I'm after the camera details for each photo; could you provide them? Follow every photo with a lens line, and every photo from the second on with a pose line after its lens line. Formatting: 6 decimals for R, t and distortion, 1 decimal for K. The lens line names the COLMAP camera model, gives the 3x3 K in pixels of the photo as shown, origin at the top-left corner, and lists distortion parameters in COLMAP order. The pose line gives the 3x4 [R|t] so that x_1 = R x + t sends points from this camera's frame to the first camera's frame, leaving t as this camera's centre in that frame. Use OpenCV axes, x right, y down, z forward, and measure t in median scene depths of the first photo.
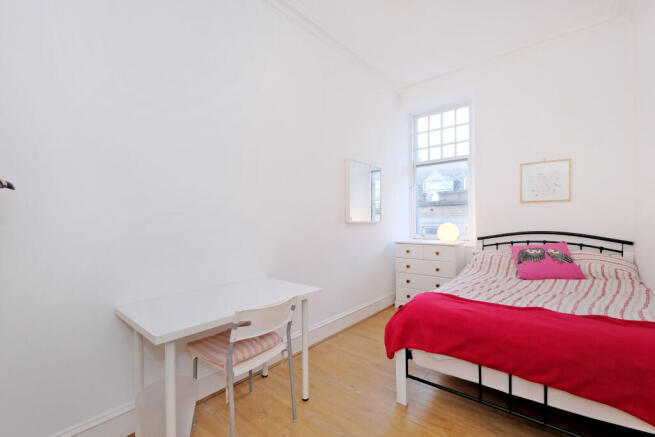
lens RADIAL K [[277.4, 0, 342.5], [0, 277.4, 215.9], [0, 0, 1]] dist [0.000803, 0.000035]
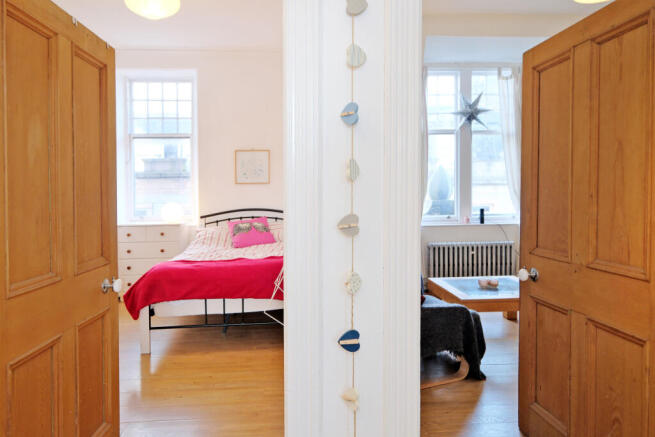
lens RADIAL K [[453.5, 0, 329.3], [0, 453.5, 199.0], [0, 0, 1]] dist [0.009131, 0.003149]
pose [[0.734165, -0.011045, 0.678881, -0.357523], [-0.001912, 0.999830, 0.018334, -0.021477], [-0.678968, -0.014758, 0.734020, -0.659612]]
